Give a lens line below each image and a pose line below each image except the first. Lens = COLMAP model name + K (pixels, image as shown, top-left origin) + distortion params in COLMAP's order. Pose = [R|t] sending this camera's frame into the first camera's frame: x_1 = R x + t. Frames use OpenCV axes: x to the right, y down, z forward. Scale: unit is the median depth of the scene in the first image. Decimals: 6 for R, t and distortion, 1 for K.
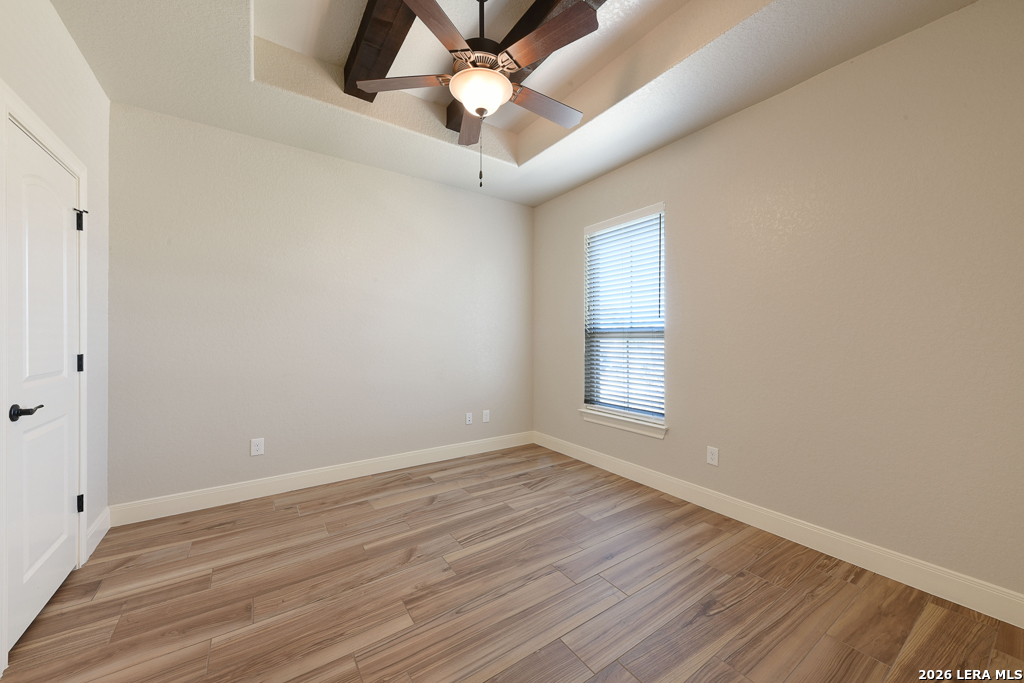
lens RADIAL K [[381.2, 0, 508.9], [0, 381.2, 342.9], [0, 0, 1]] dist [0.004516, -0.003221]
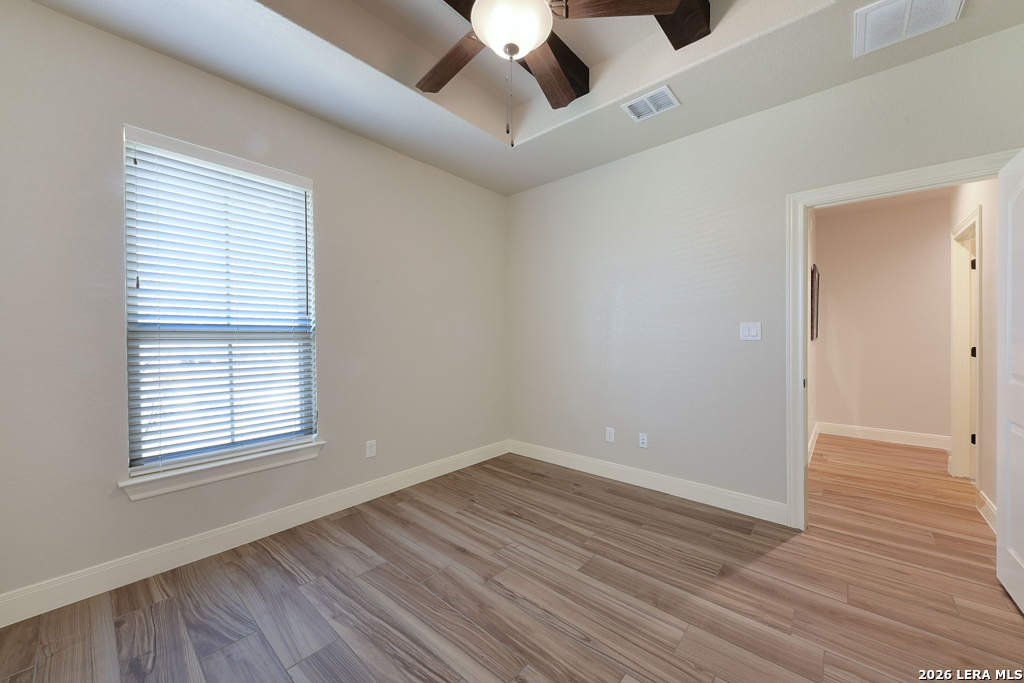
lens RADIAL K [[381.2, 0, 521.1], [0, 381.2, 339.7], [0, 0, 1]] dist [0.004516, -0.003221]
pose [[-0.276140, -0.008006, 0.961084, -0.653170], [0.019693, 0.999708, 0.013986, -0.017847], [-0.960916, 0.022789, -0.275902, 0.945127]]
